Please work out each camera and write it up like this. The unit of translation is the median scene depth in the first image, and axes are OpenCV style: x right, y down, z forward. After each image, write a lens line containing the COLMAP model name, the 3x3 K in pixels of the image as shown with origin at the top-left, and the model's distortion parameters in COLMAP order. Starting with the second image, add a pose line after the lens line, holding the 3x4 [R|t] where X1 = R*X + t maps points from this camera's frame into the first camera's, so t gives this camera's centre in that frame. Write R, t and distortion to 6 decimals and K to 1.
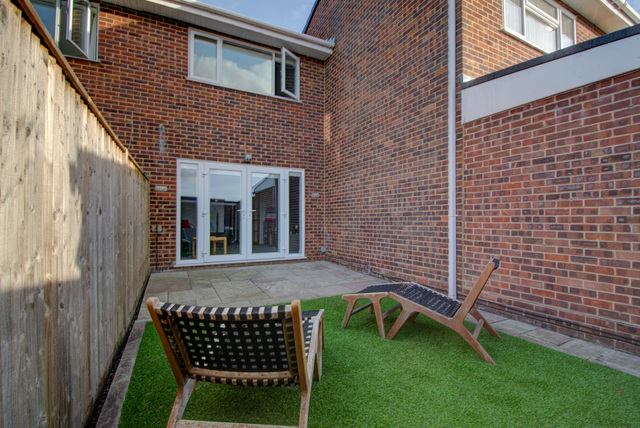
lens RADIAL K [[287.2, 0, 324.9], [0, 287.2, 216.7], [0, 0, 1]] dist [0.010137, -0.018739]
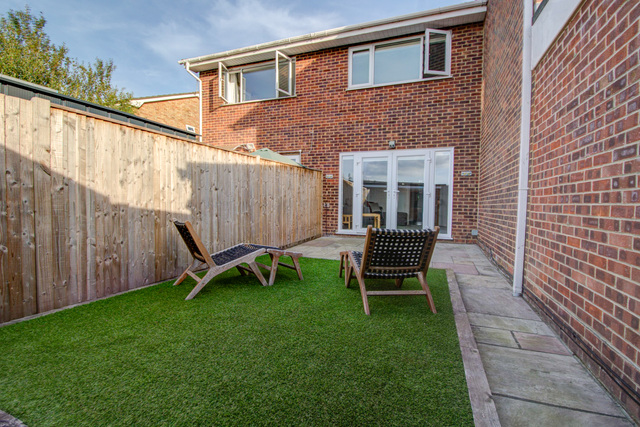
lens RADIAL K [[287.2, 0, 324.9], [0, 287.2, 216.2], [0, 0, 1]] dist [0.010137, -0.018739]
pose [[0.678967, 0.042227, -0.732954, 0.395125], [-0.006251, 0.998641, 0.051744, 0.020287], [0.734143, -0.030551, 0.678308, 0.031894]]
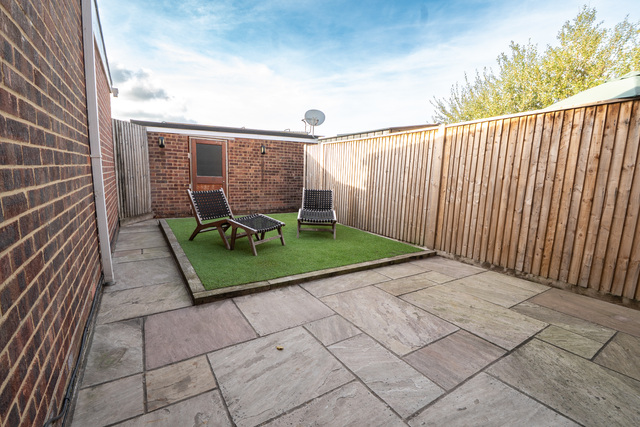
lens RADIAL K [[287.2, 0, 324.9], [0, 287.2, 216.2], [0, 0, 1]] dist [0.010137, -0.018739]
pose [[-0.992516, -0.021171, -0.120269, 0.018524], [-0.038179, 0.989284, 0.140927, 0.012059], [0.115997, 0.144464, -0.982688, 1.002035]]
